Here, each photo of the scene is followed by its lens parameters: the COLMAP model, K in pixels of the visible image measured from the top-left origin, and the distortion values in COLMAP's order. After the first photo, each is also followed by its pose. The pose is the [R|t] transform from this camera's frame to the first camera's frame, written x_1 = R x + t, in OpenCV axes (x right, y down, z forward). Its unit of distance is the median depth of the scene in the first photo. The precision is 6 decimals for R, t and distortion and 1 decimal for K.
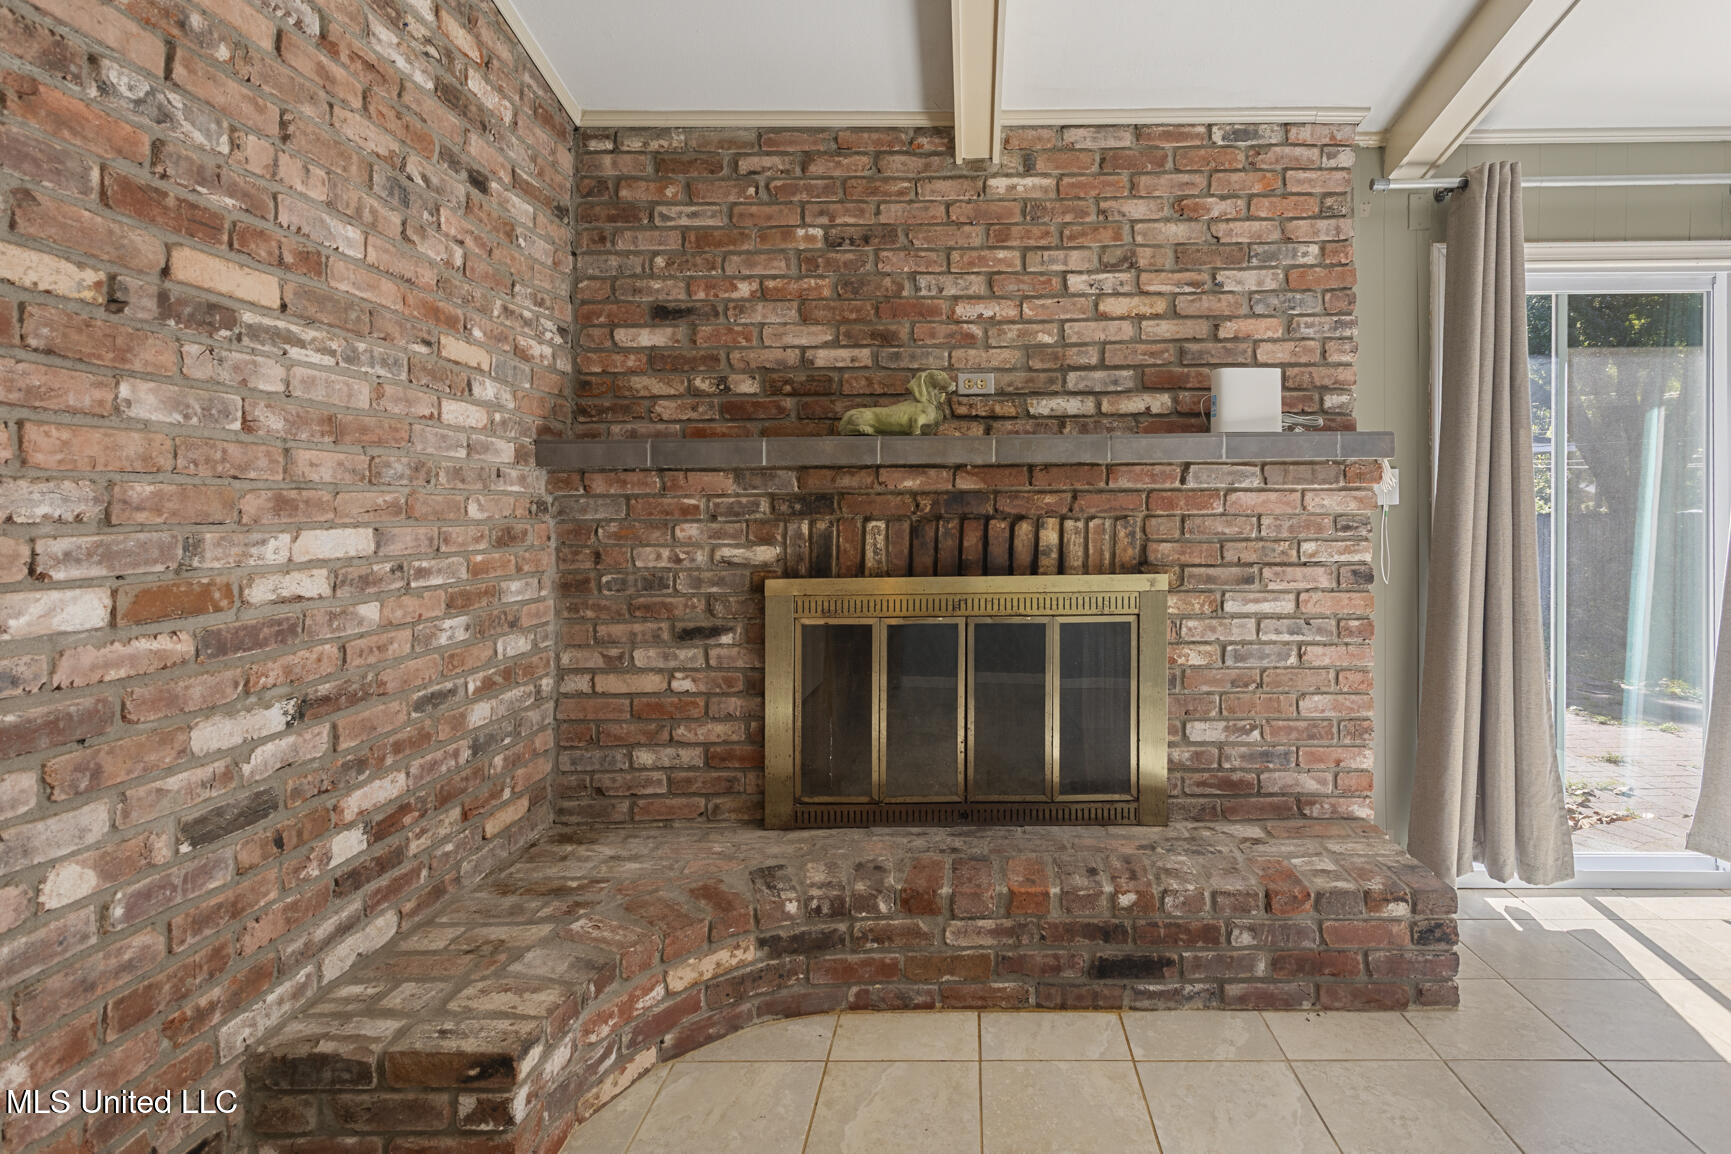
lens RADIAL K [[867.9, 0, 963.2], [0, 867.9, 521.8], [0, 0, 1]] dist [0.001831, 0.000372]
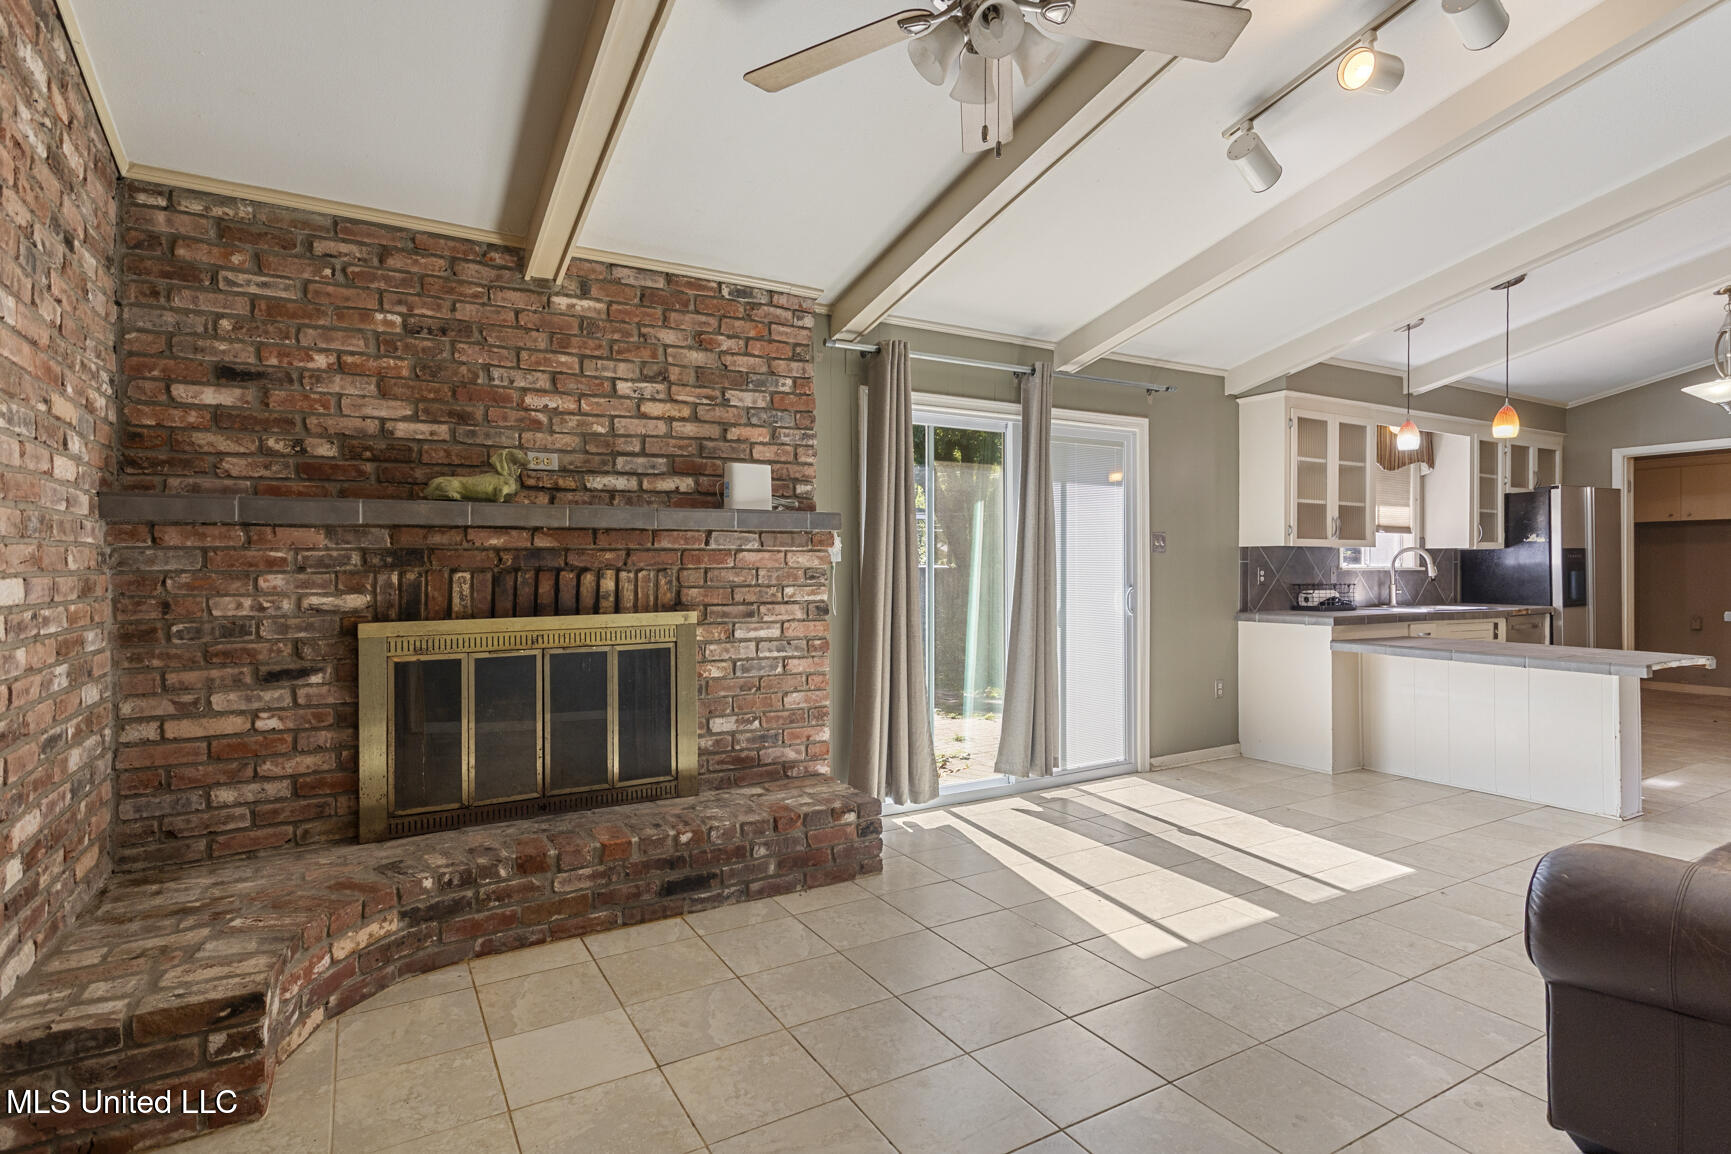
lens RADIAL K [[881.8, 0, 855.0], [0, 881.8, 589.8], [0, 0, 1]] dist [0.003257, 0.000407]
pose [[0.862116, -0.009561, 0.506621, -0.248646], [0.004568, 0.999928, 0.011097, 0.012122], [-0.506691, -0.007252, 0.862097, -0.317020]]
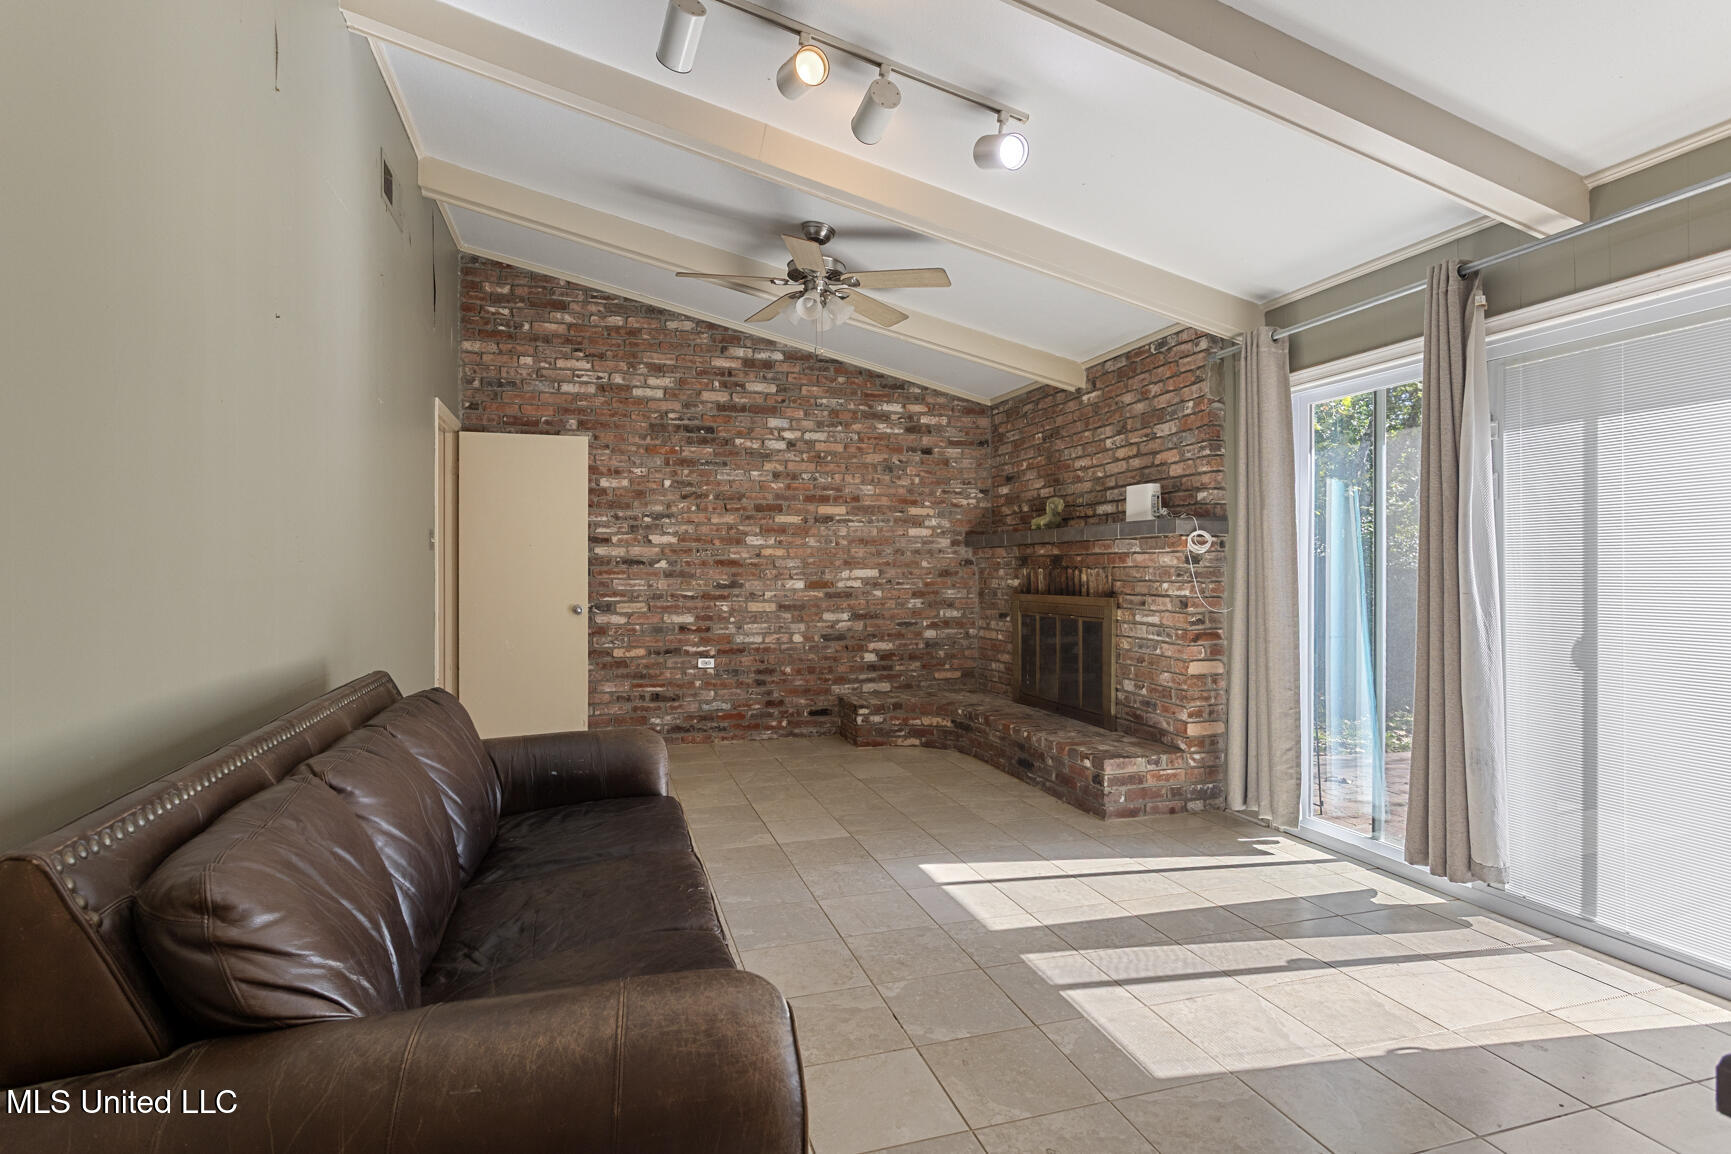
lens RADIAL K [[876.3, 0, 865.5], [0, 876.3, 577.0], [0, 0, 1]] dist [0.000937, 0.000579]
pose [[0.306861, 0.016143, -0.951617, 1.858994], [-0.007009, 0.999867, 0.014702, -0.008980], [0.951728, 0.002159, 0.306934, -0.091517]]
